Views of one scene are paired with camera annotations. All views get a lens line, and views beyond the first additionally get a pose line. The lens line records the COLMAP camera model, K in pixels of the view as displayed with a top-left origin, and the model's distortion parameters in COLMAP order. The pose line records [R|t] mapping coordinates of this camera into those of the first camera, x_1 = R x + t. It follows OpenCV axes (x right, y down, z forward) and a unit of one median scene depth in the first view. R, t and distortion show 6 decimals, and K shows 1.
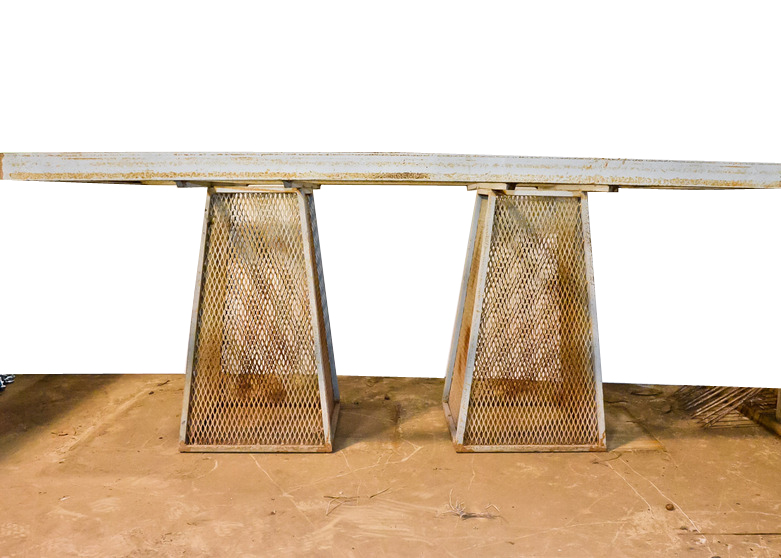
lens RADIAL K [[732.6, 0, 390.5], [0, 732.6, 279.0], [0, 0, 1]] dist [-0.011733, -0.006435]
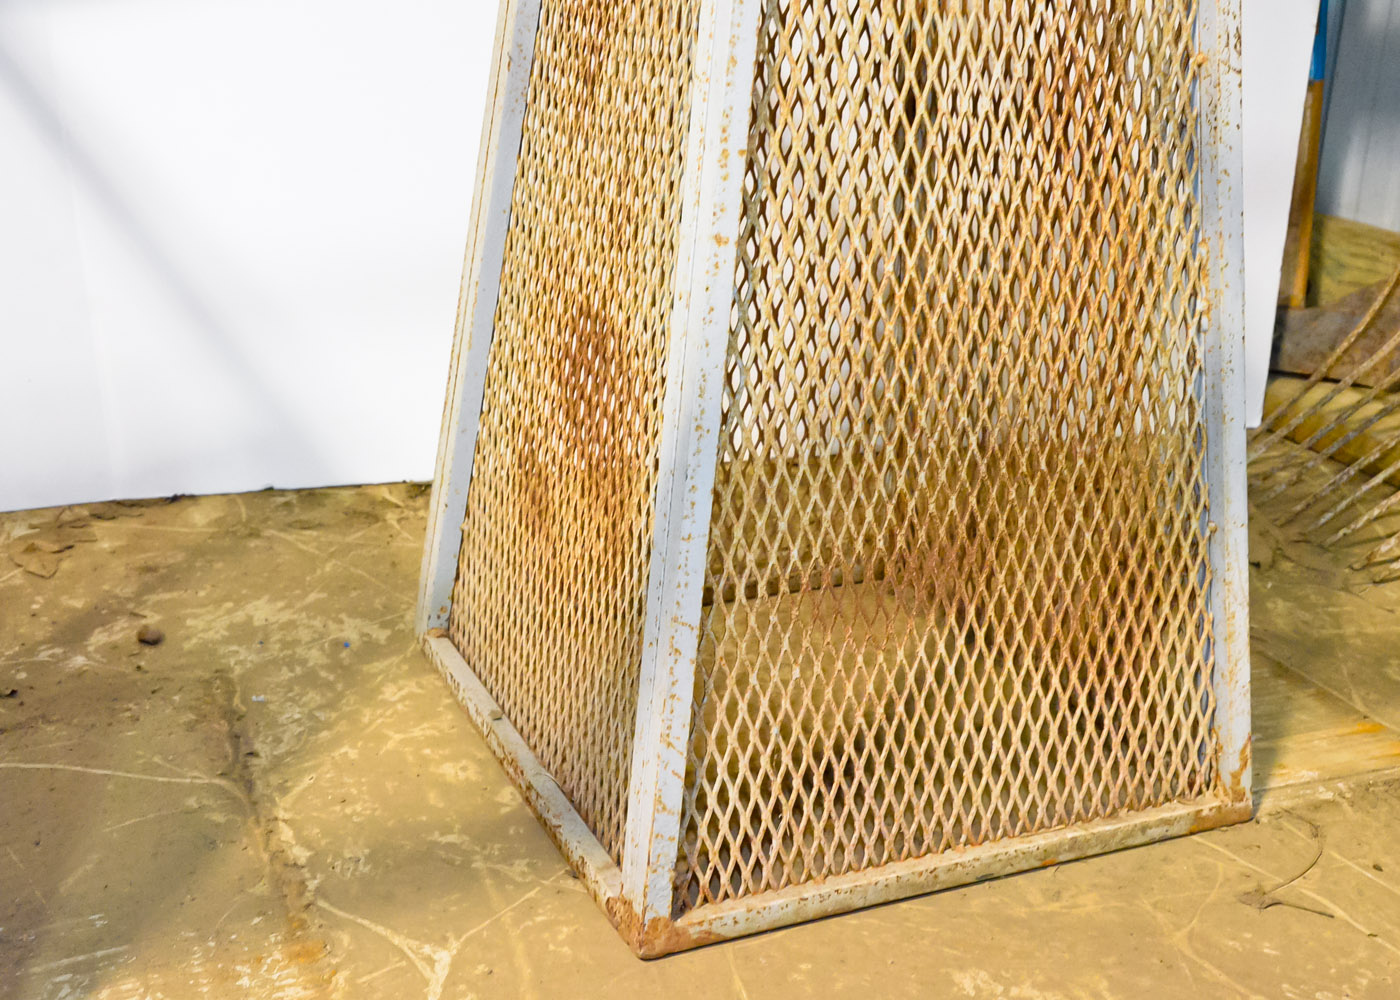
lens RADIAL K [[1764.6, 0, 667.3], [0, 1764.6, 500.1], [0, 0, 1]] dist [0.070469, 0.001240]
pose [[0.920016, -0.120539, 0.372882, -0.068801], [0.029665, 0.970210, 0.240443, -0.001030], [-0.390756, -0.210150, 0.896184, 0.587300]]
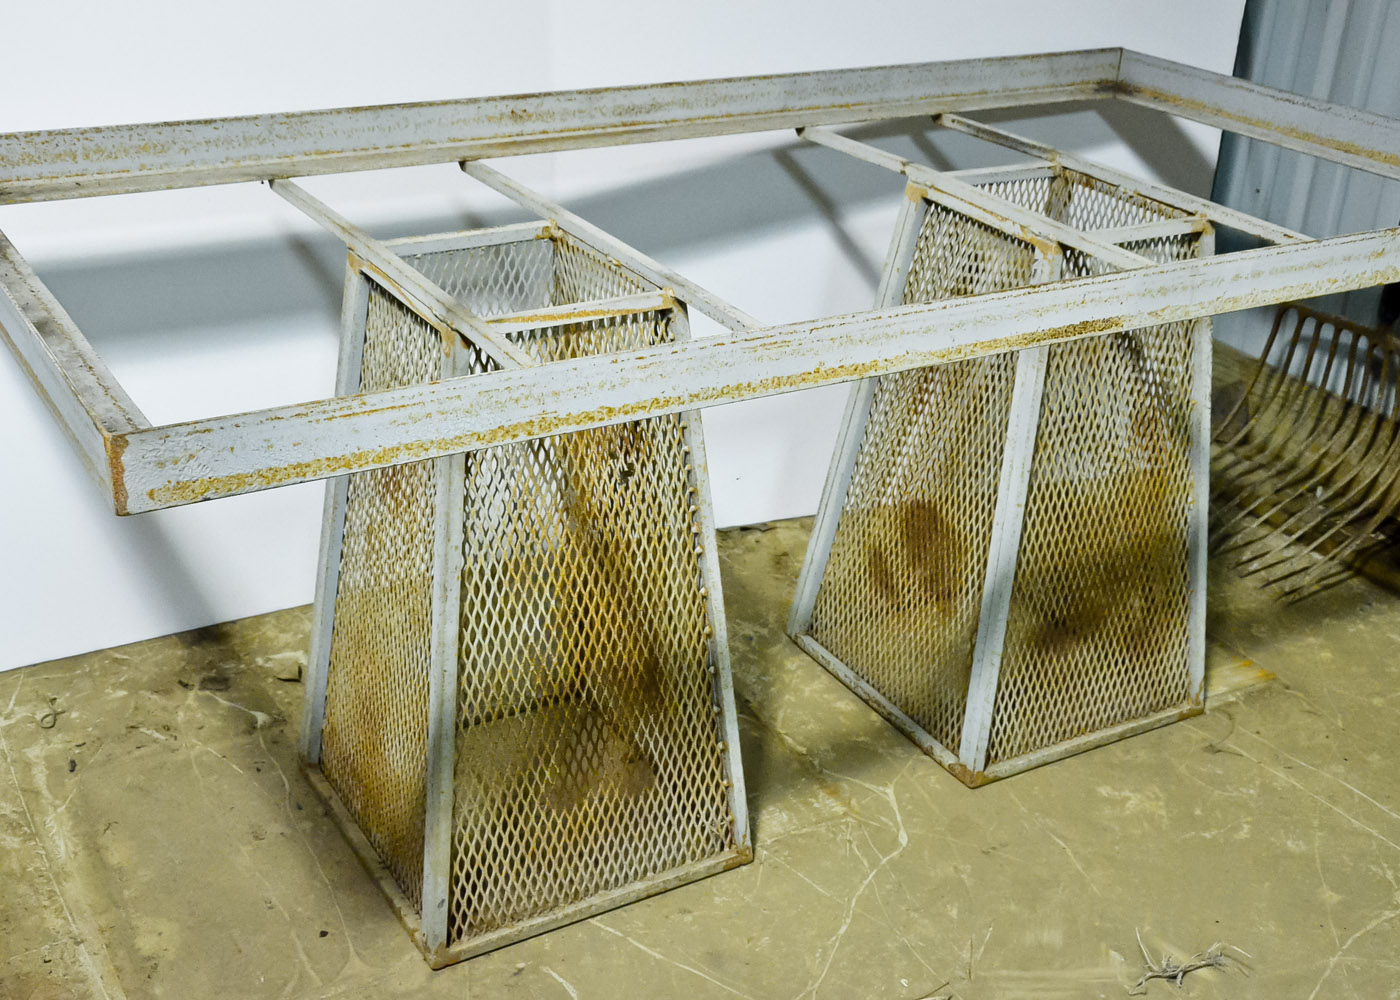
lens RADIAL K [[1718.6, 0, 700.0], [0, 1718.6, 500.0], [0, 0, 1]] dist [0.123051, 0.034928]
pose [[0.861701, -0.186224, 0.472008, -0.567541], [0.016581, 0.940056, 0.340616, -0.333662], [-0.507145, -0.285683, 0.813135, 0.215371]]
